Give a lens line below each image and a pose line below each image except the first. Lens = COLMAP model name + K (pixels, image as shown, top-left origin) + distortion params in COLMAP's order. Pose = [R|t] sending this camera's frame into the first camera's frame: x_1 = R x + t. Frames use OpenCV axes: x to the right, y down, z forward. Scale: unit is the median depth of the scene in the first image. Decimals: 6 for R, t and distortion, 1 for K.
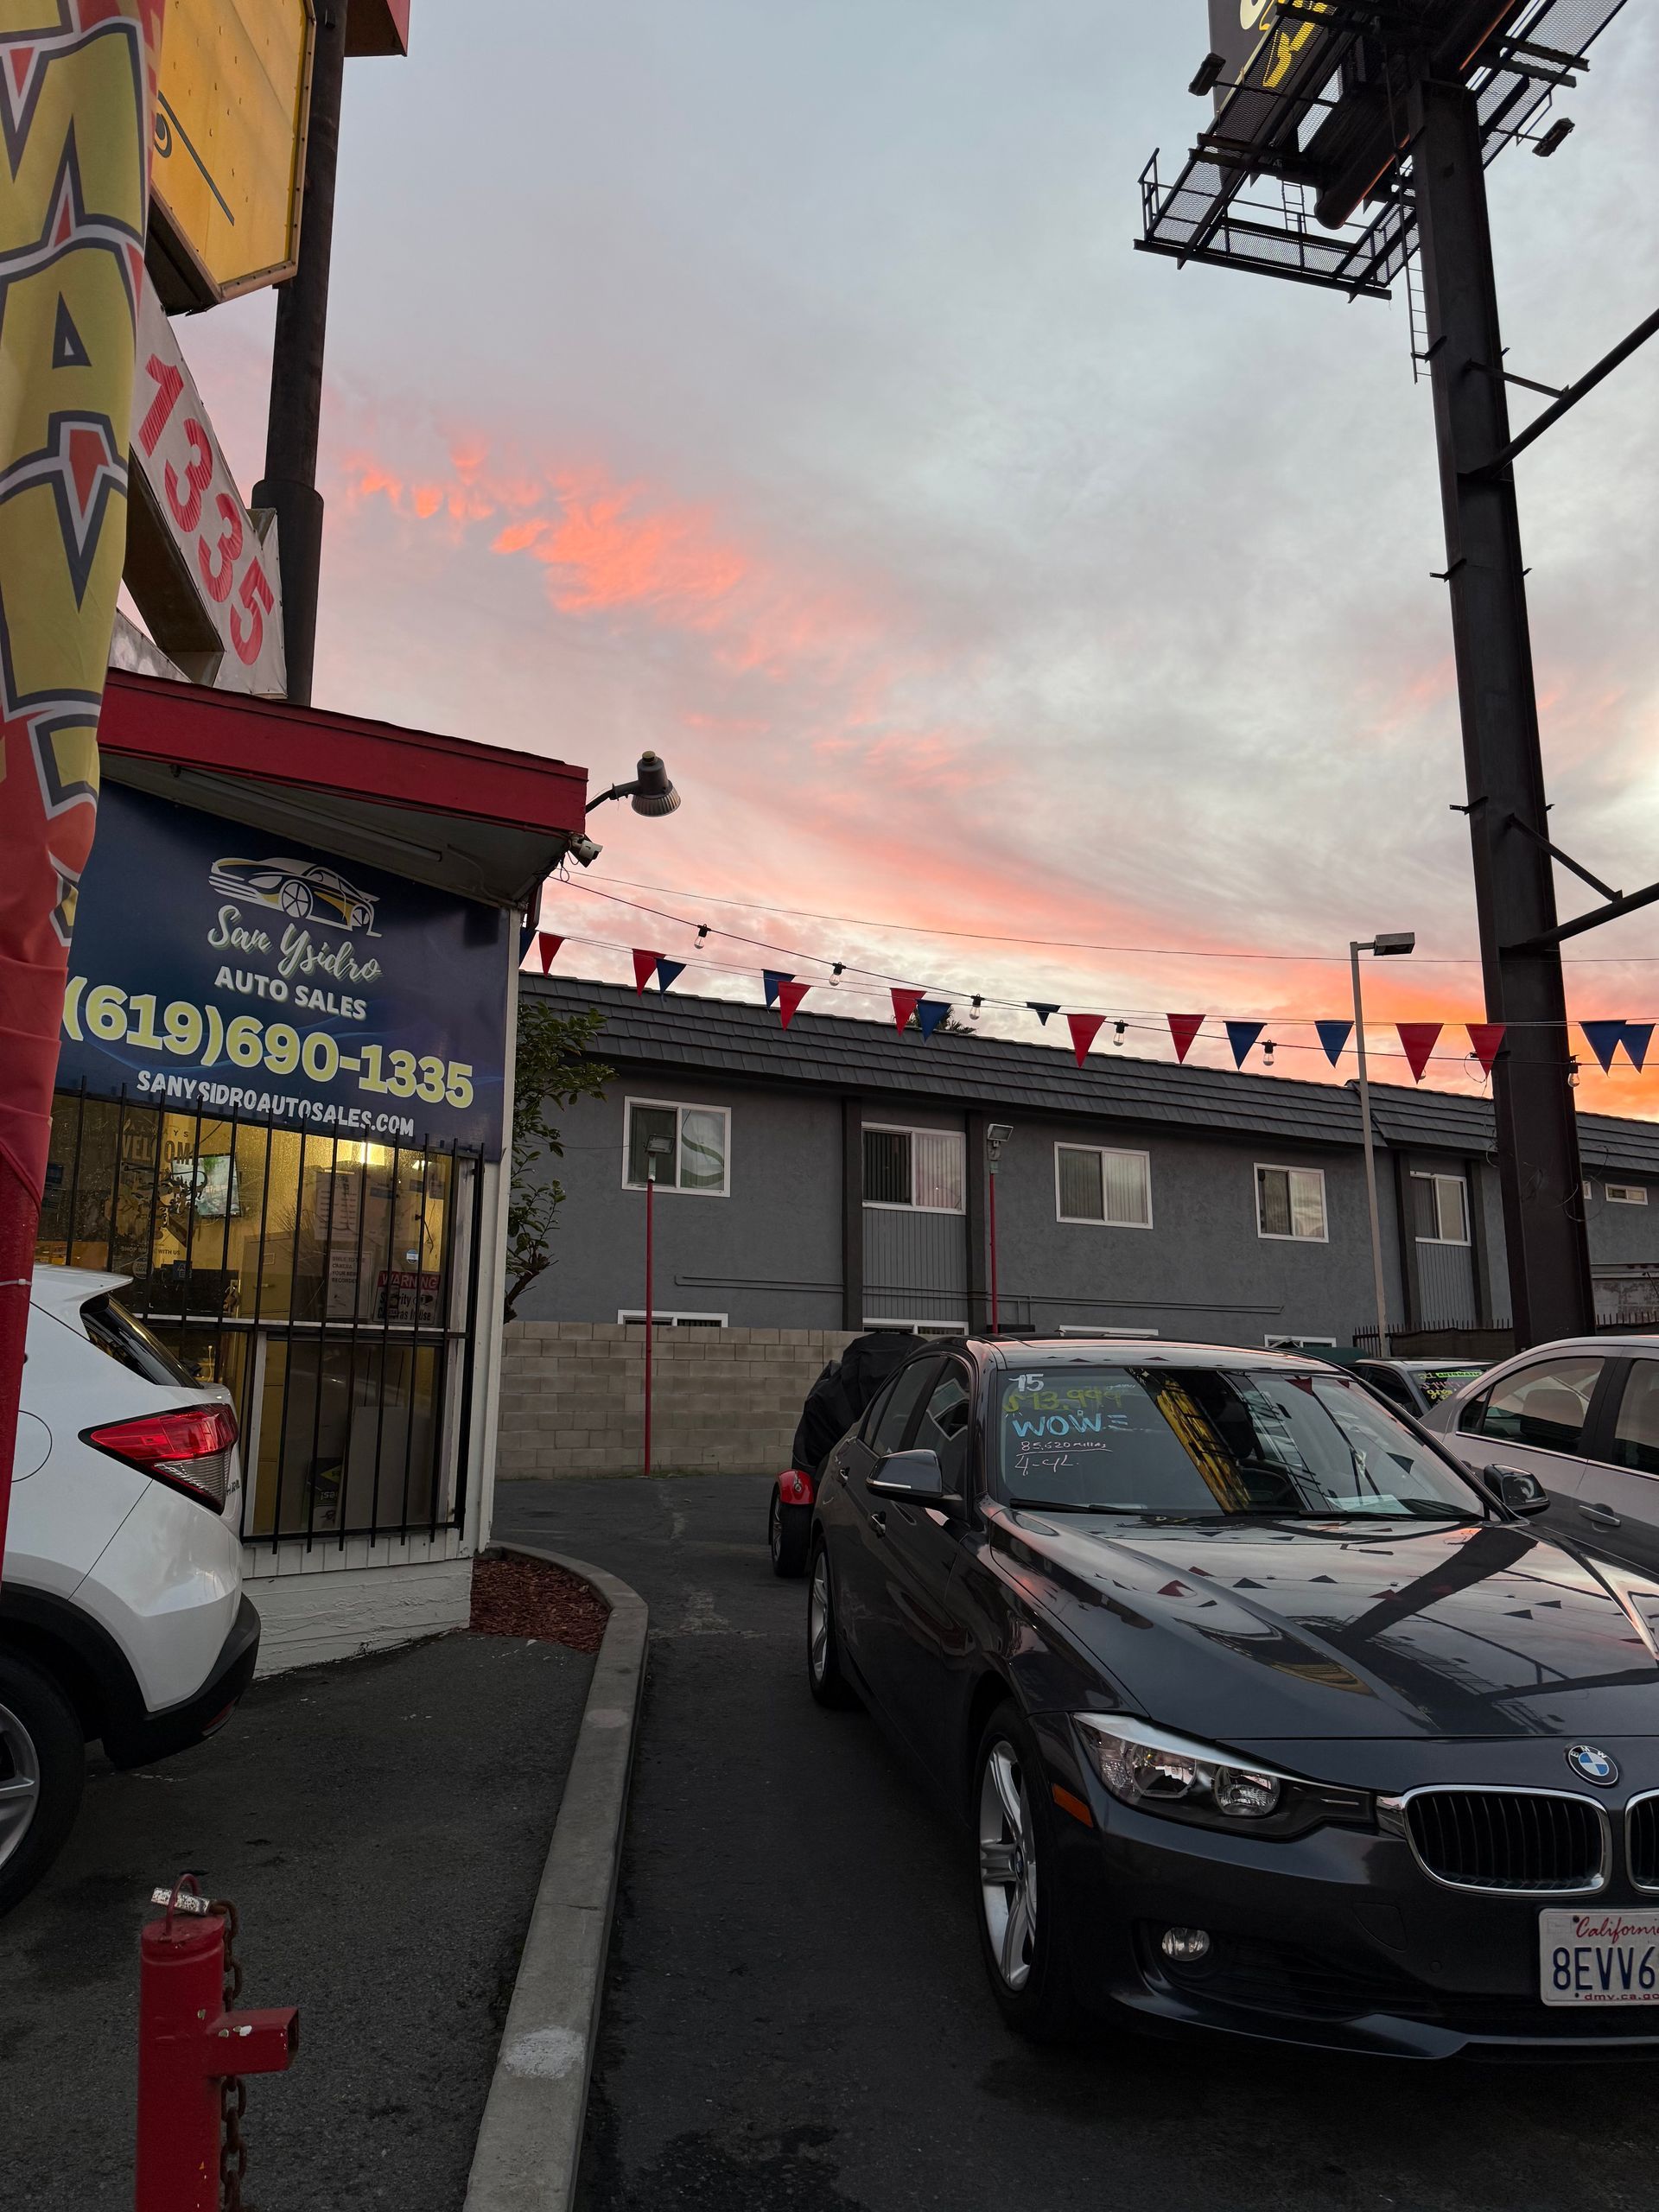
lens RADIAL K [[1601.0, 0, 793.0], [0, 1601.0, 1116.7], [0, 0, 1]] dist [0.049884, -0.052126]
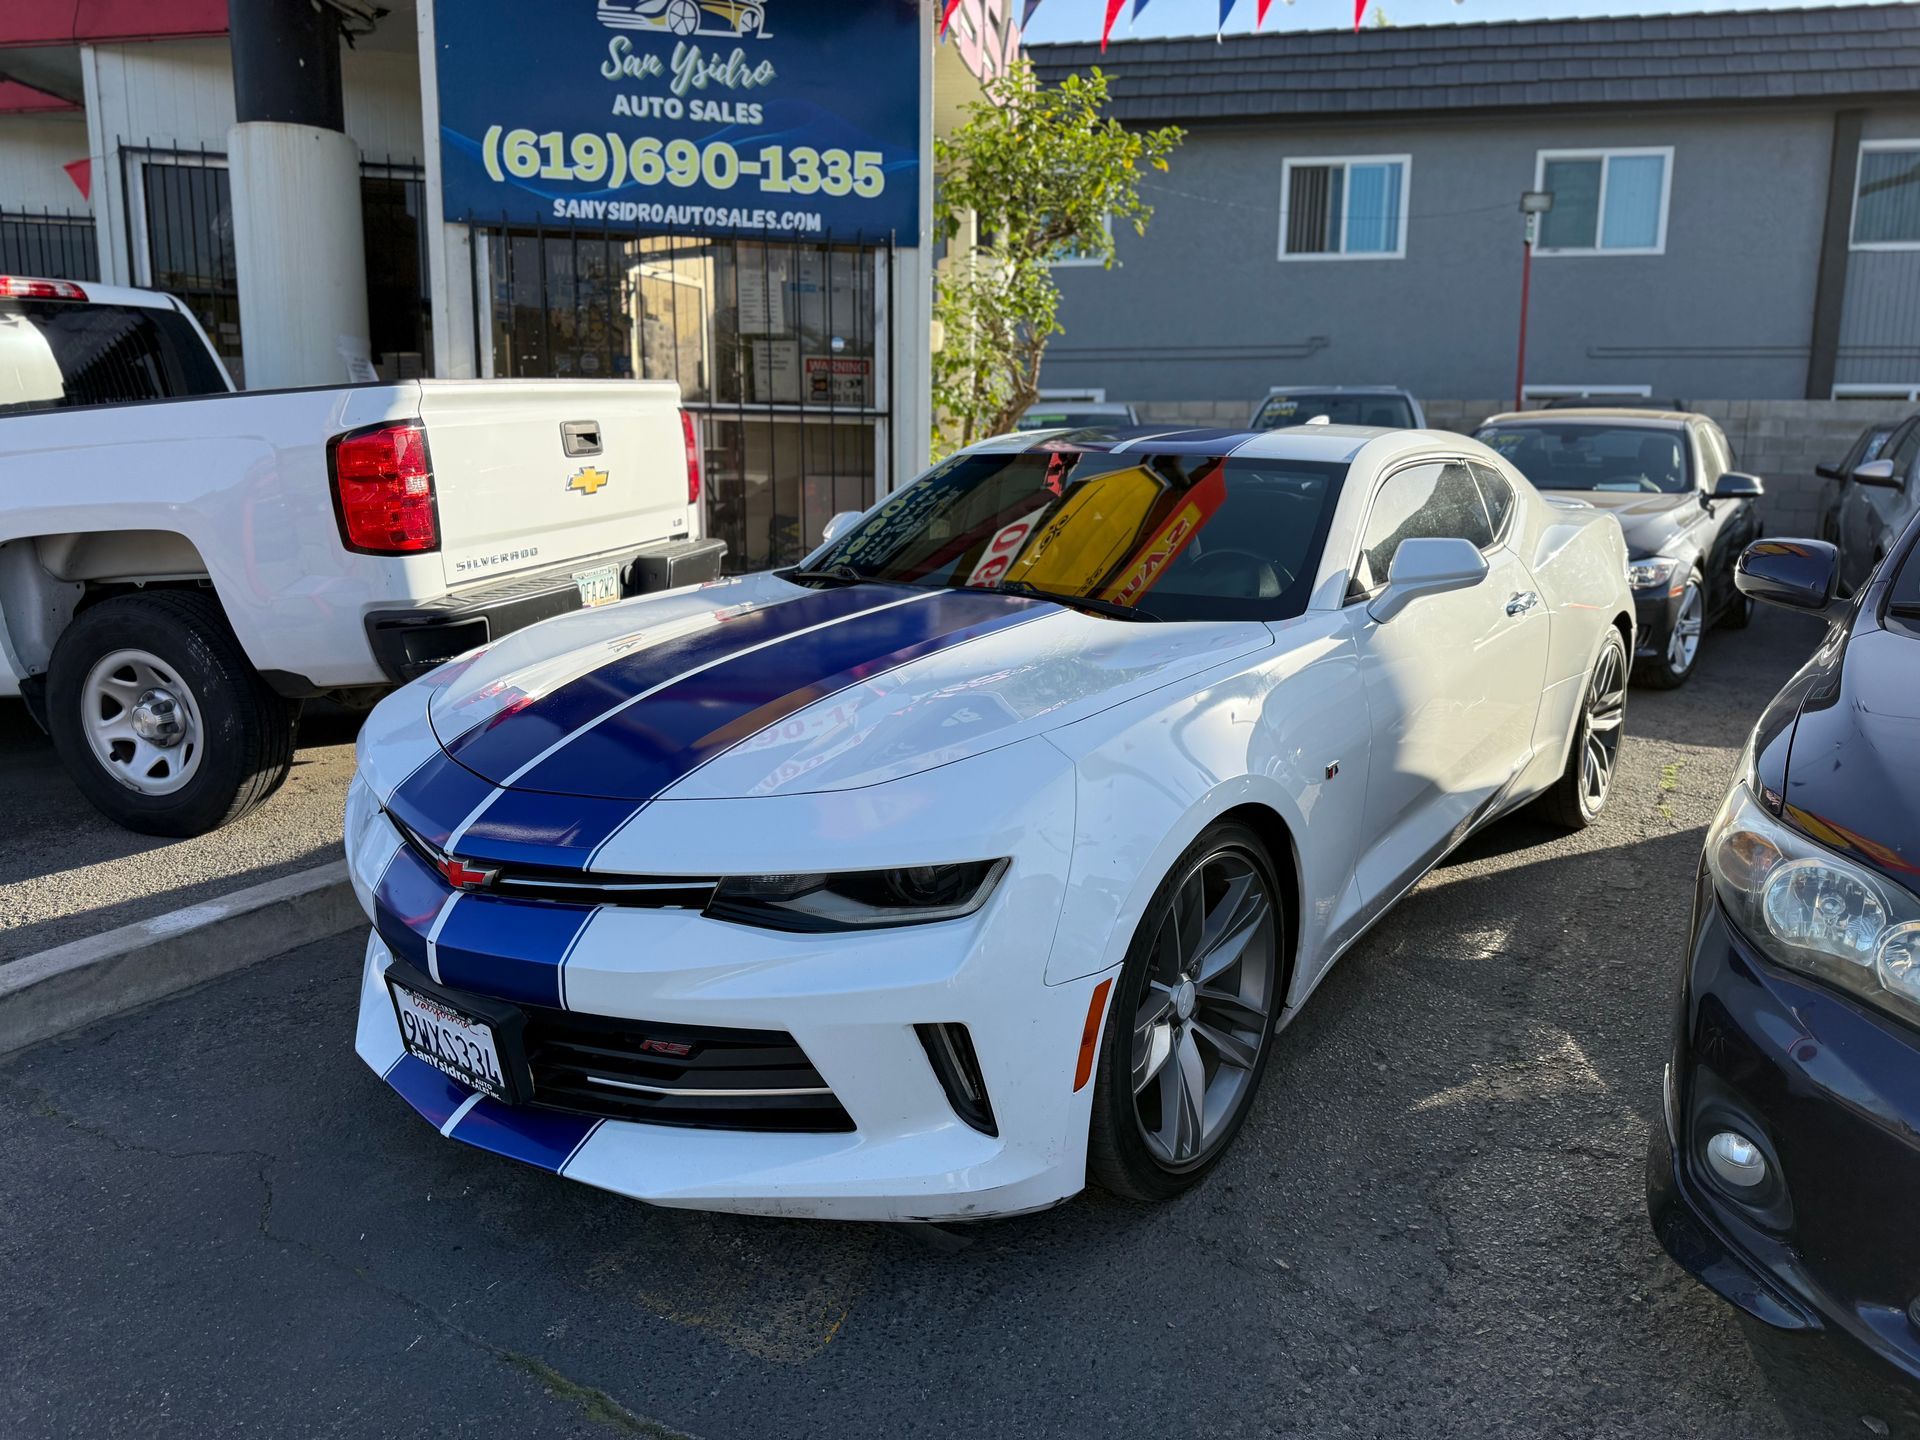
lens RADIAL K [[1449.4, 0, 1034.9], [0, 1449.4, 748.8], [0, 0, 1]] dist [0.016920, -0.059812]
pose [[0.776754, 0.114187, -0.619367, 0.554501], [0.108526, 0.944449, 0.310222, 0.057586], [0.620383, -0.308183, 0.721212, 0.274746]]
